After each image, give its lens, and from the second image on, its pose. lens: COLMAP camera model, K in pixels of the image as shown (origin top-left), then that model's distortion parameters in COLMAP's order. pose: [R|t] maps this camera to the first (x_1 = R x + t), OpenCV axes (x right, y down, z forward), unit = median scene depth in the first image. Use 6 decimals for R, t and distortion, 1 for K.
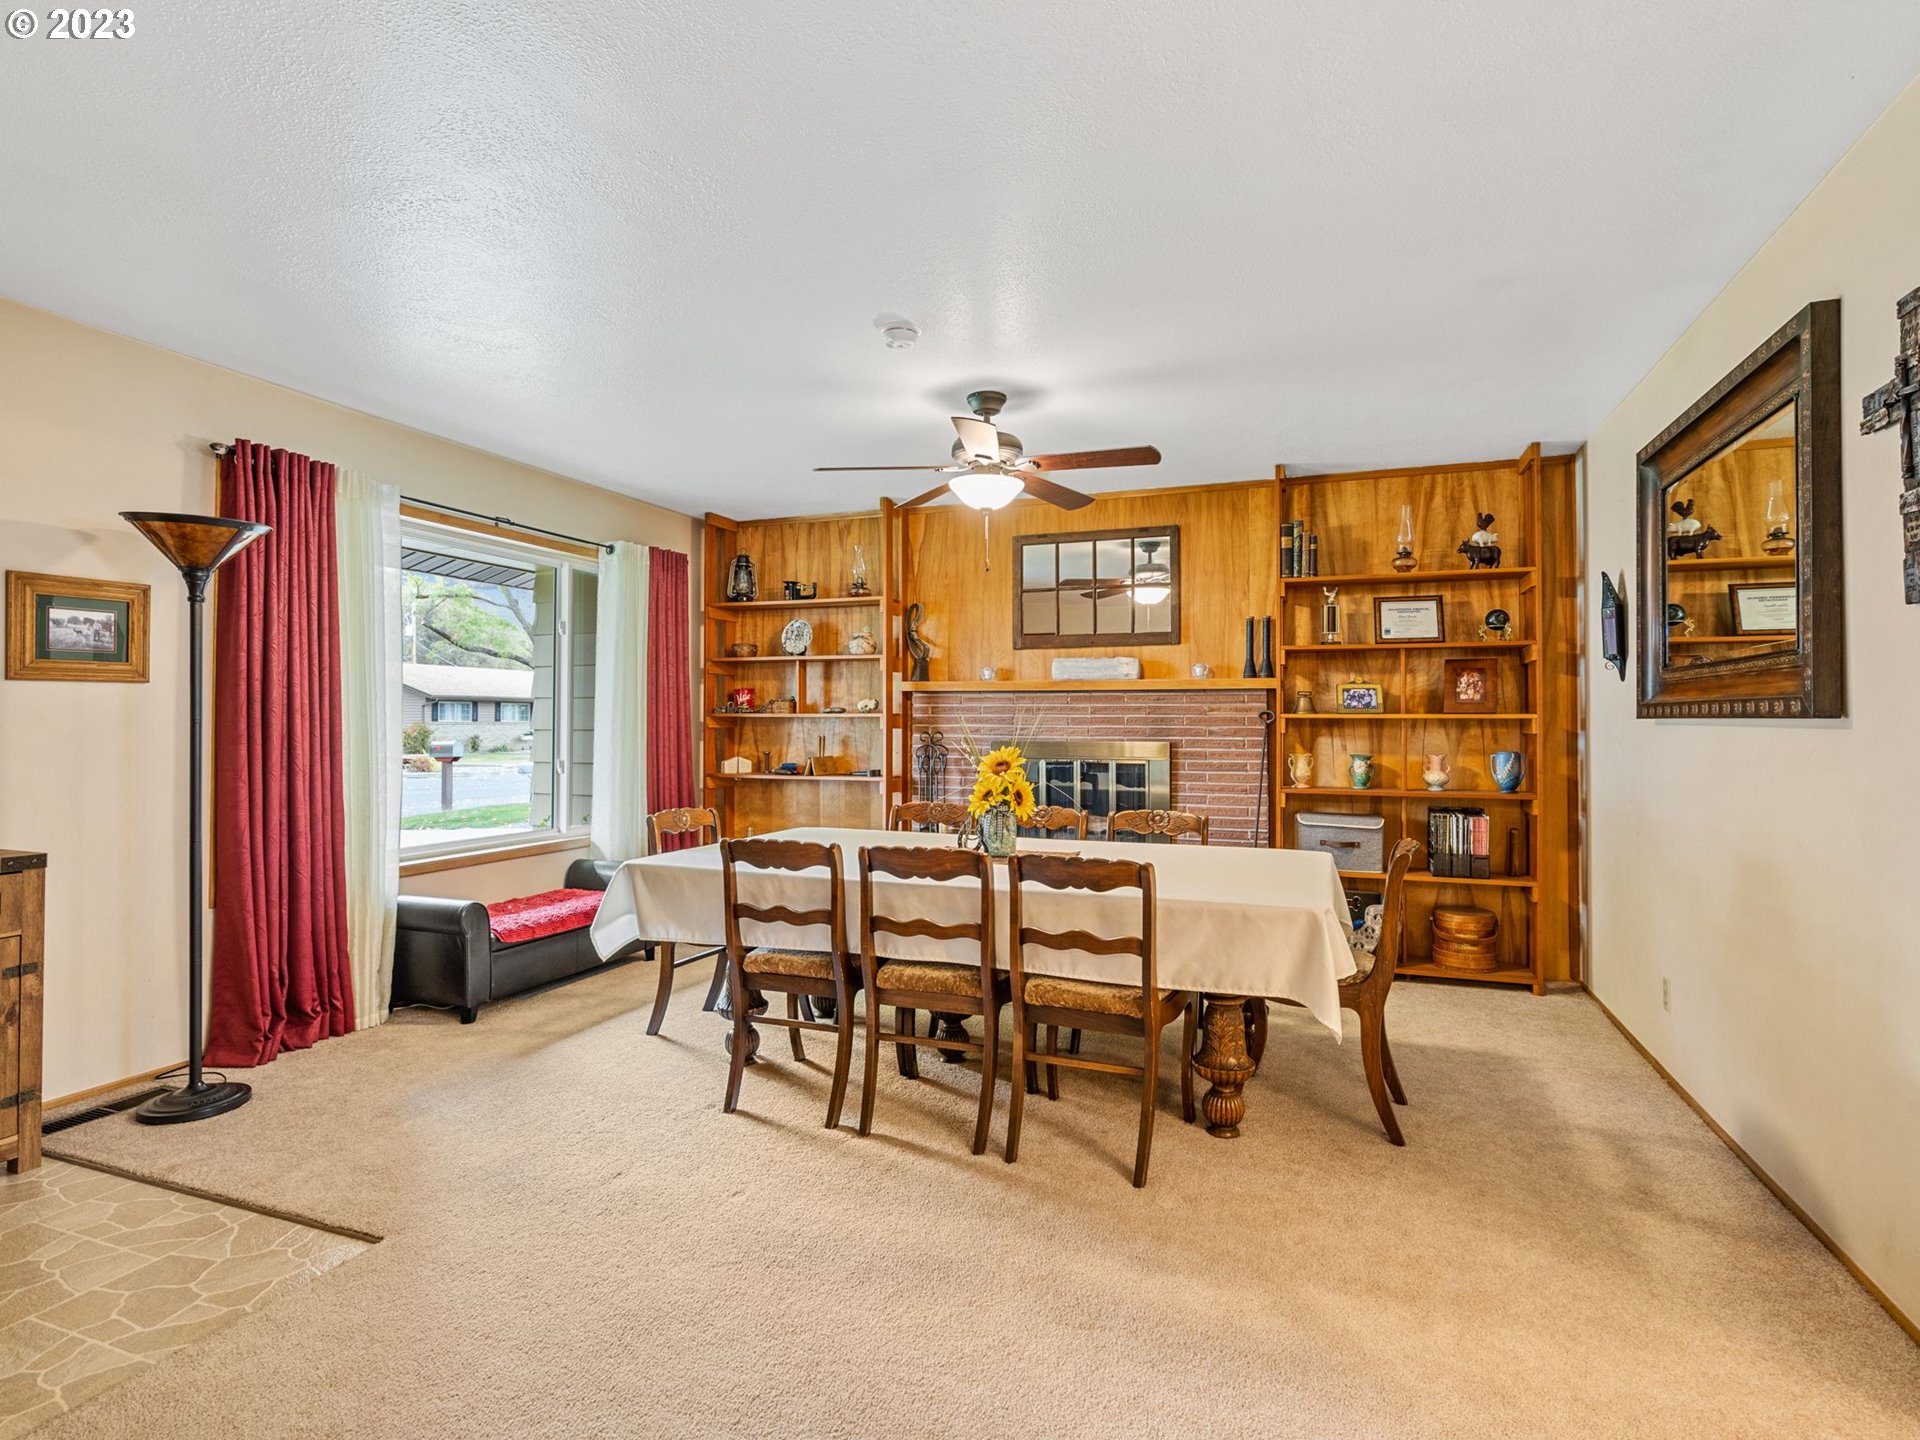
lens RADIAL K [[986.0, 0, 964.5], [0, 986.0, 709.5], [0, 0, 1]] dist [-0.008259, 0.004773]
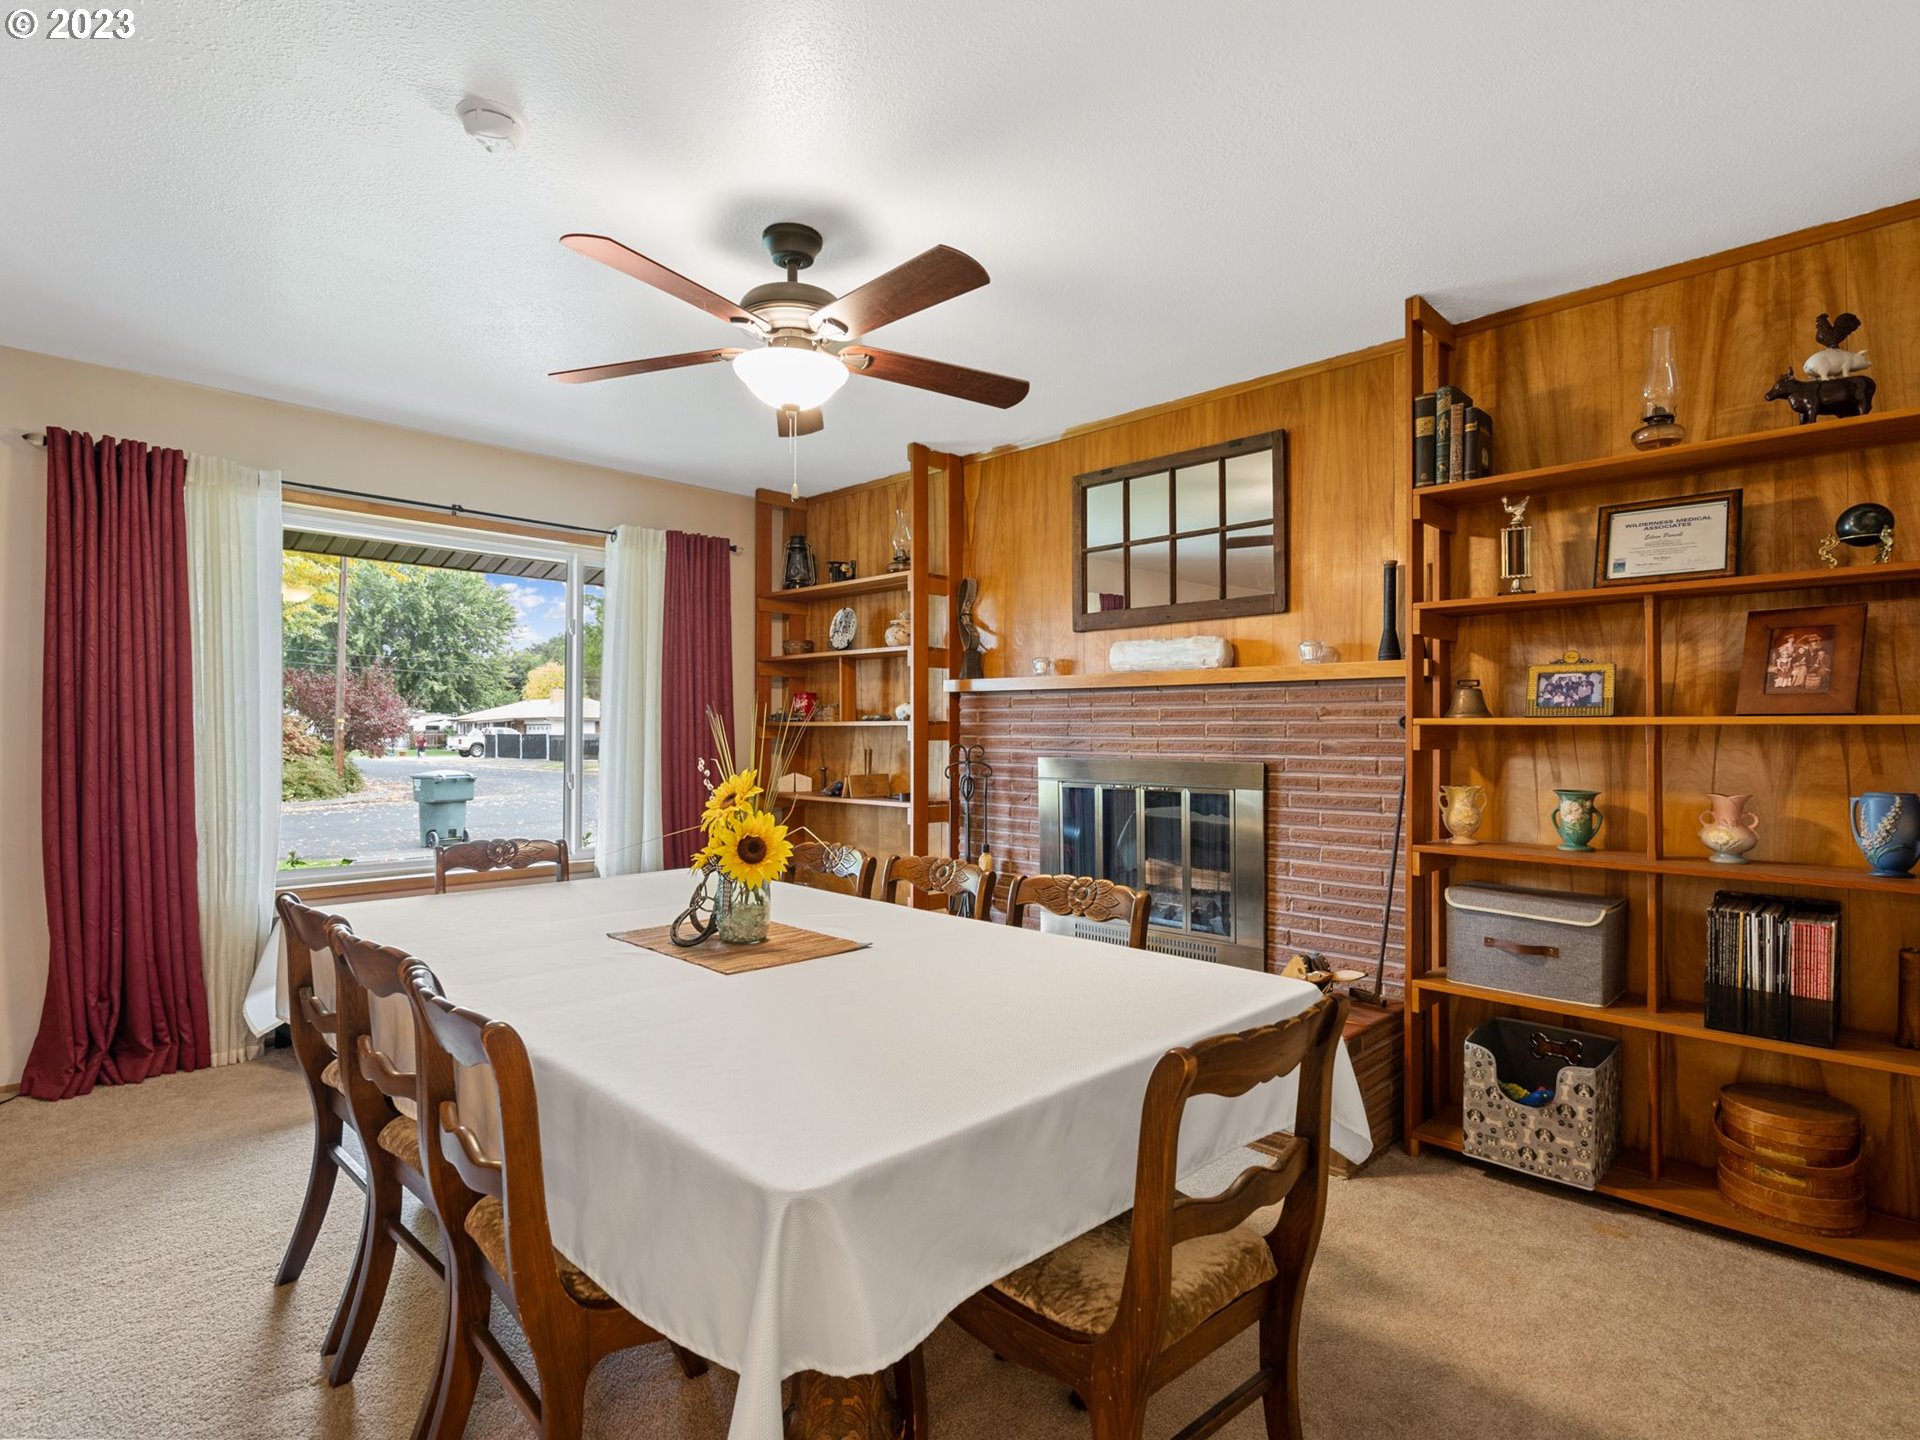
lens RADIAL K [[986.0, 0, 960.7], [0, 986.0, 728.1], [0, 0, 1]] dist [-0.008259, 0.004773]
pose [[0.916102, -0.000928, -0.400945, 0.304741], [0.003859, 0.999971, 0.006504, 0.005389], [0.400928, -0.007506, 0.916079, 0.344326]]
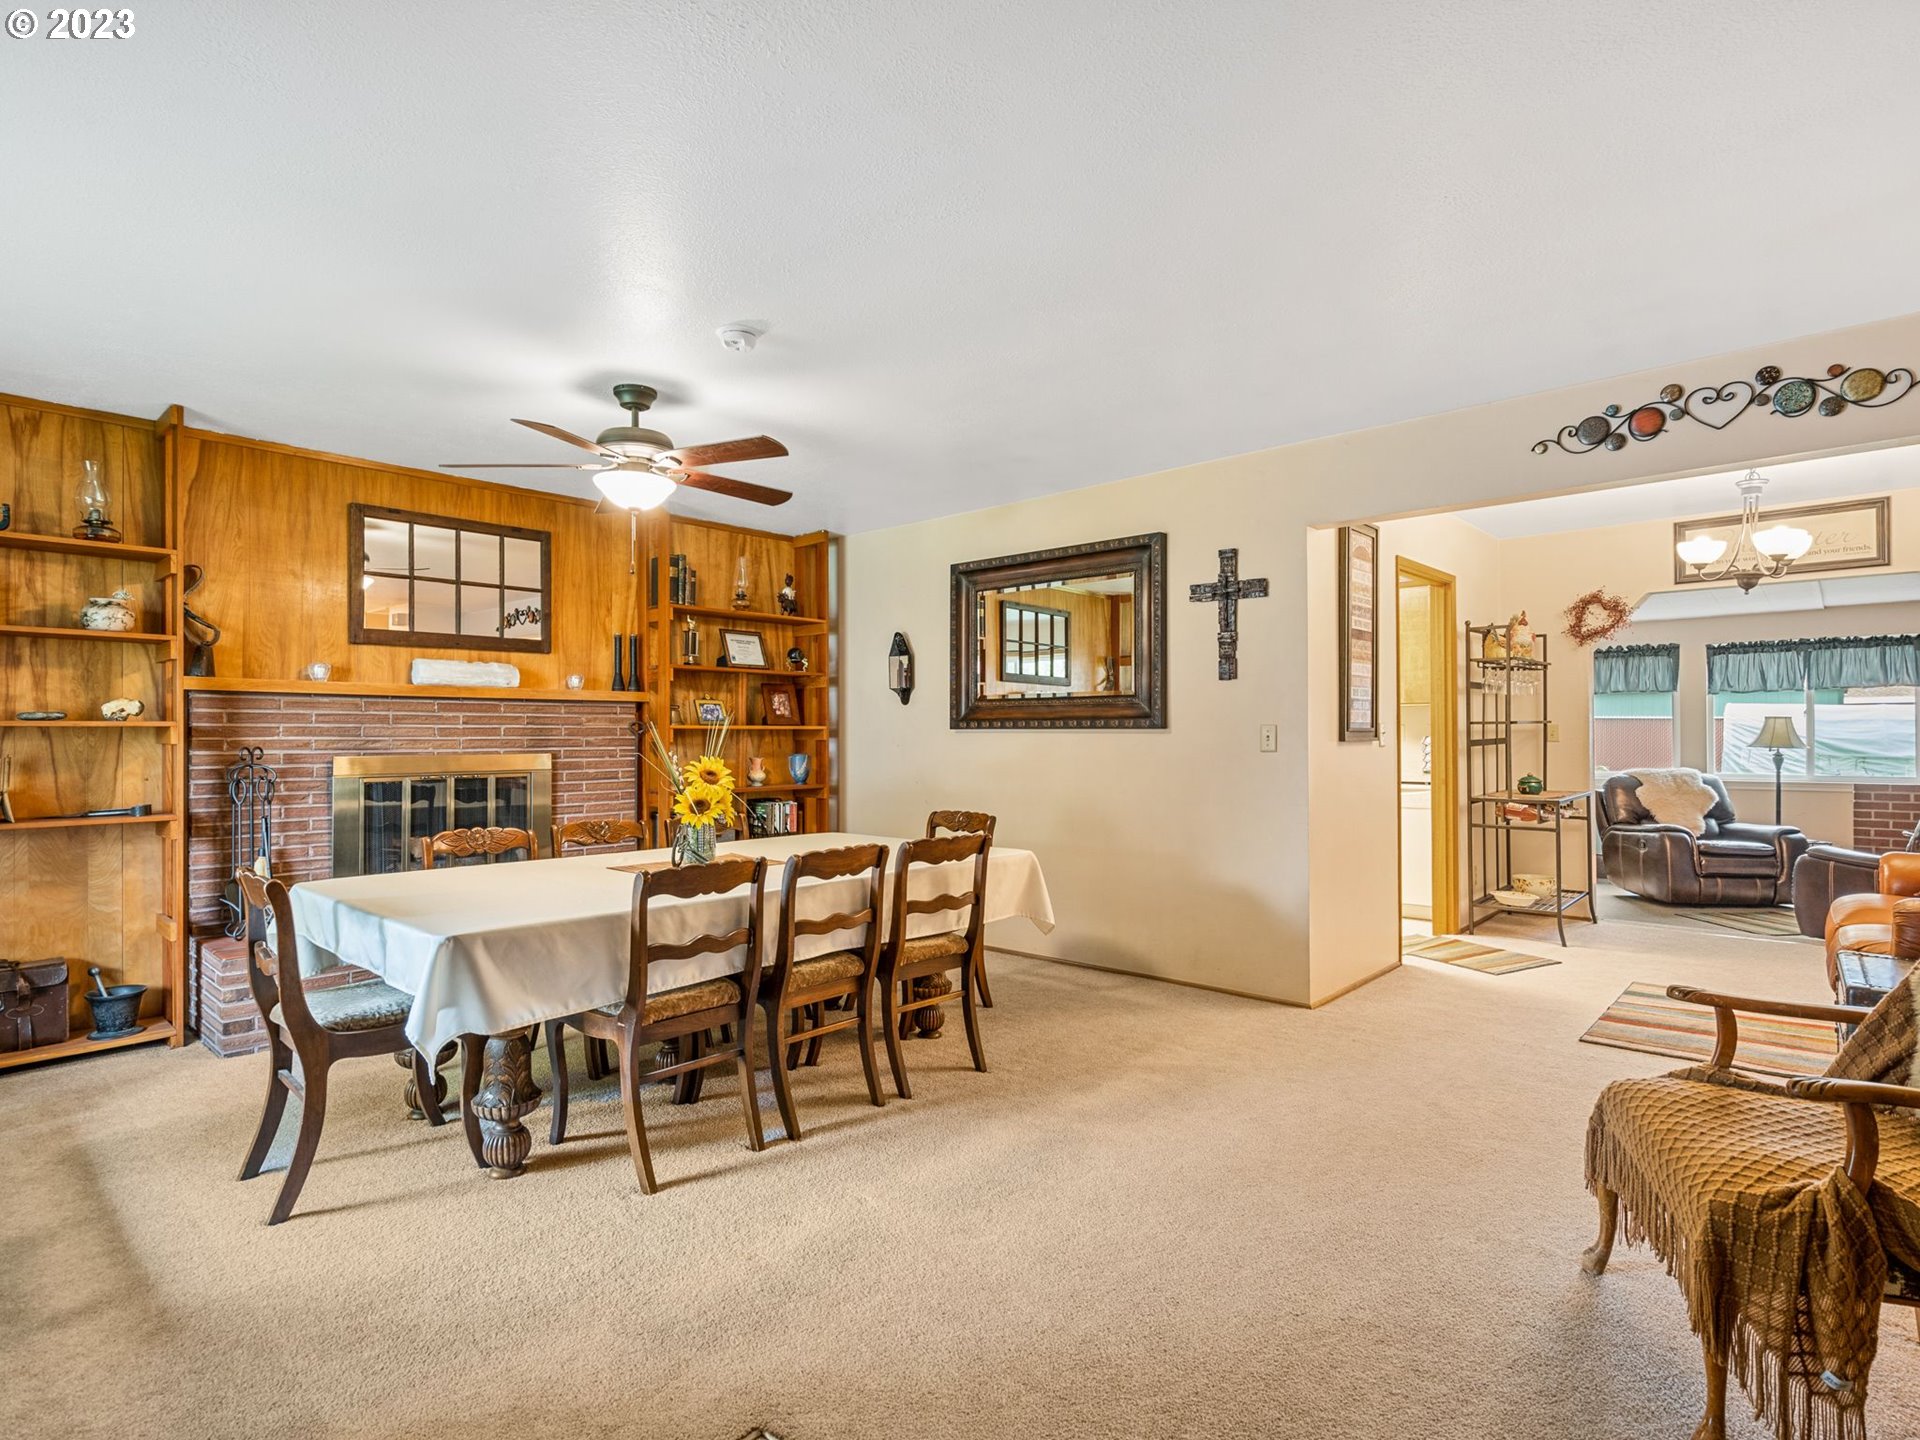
lens RADIAL K [[986.0, 0, 950.8], [0, 986.0, 726.6], [0, 0, 1]] dist [-0.008259, 0.004773]
pose [[0.377506, 0.002580, 0.926004, -0.585480], [-0.008818, 0.999961, 0.000808, 0.002583], [-0.925965, -0.008470, 0.377514, 0.279500]]
